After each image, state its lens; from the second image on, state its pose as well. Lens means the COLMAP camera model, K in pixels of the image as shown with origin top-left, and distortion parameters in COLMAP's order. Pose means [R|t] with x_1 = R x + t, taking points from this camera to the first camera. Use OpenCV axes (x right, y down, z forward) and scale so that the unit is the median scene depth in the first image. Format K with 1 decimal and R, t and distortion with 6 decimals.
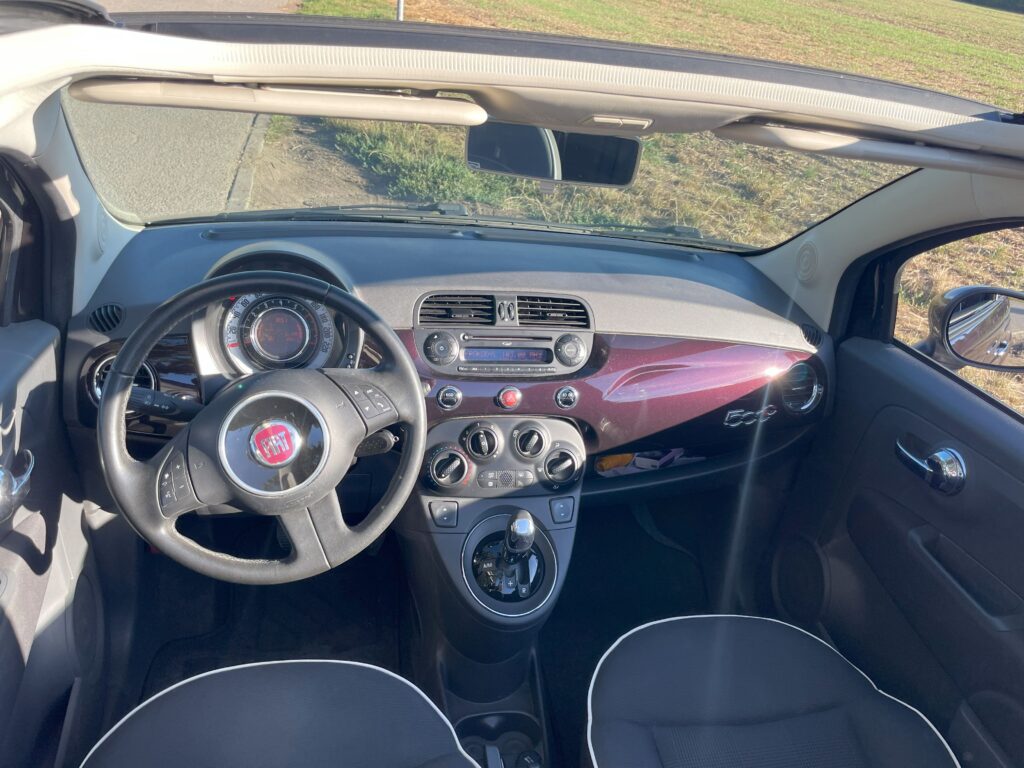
lens RADIAL K [[790.0, 0, 512.0], [0, 790.0, 384.0], [0, 0, 1]] dist [0.071225, -0.112557]
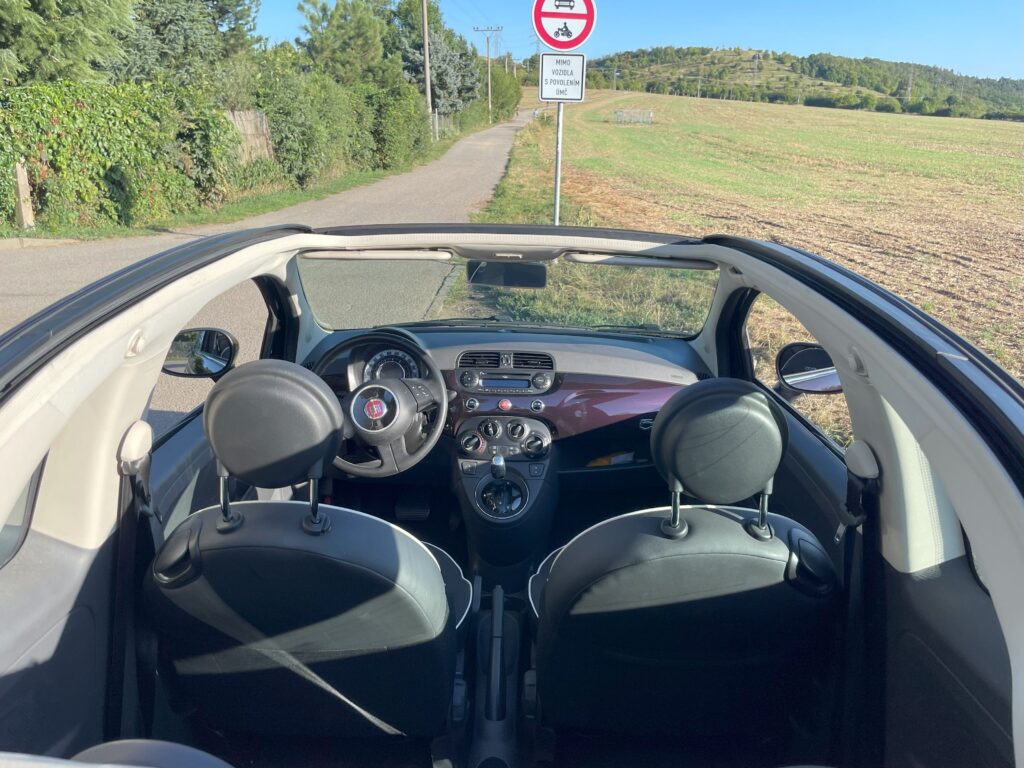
lens RADIAL K [[790.0, 0, 512.0], [0, 790.0, 384.0], [0, 0, 1]] dist [0.071225, -0.112557]
pose [[0.971412, -0.026350, -0.235933, 0.443231], [-0.021675, 0.979826, -0.198673, 0.330600], [0.236408, 0.198107, 0.951244, -0.751653]]
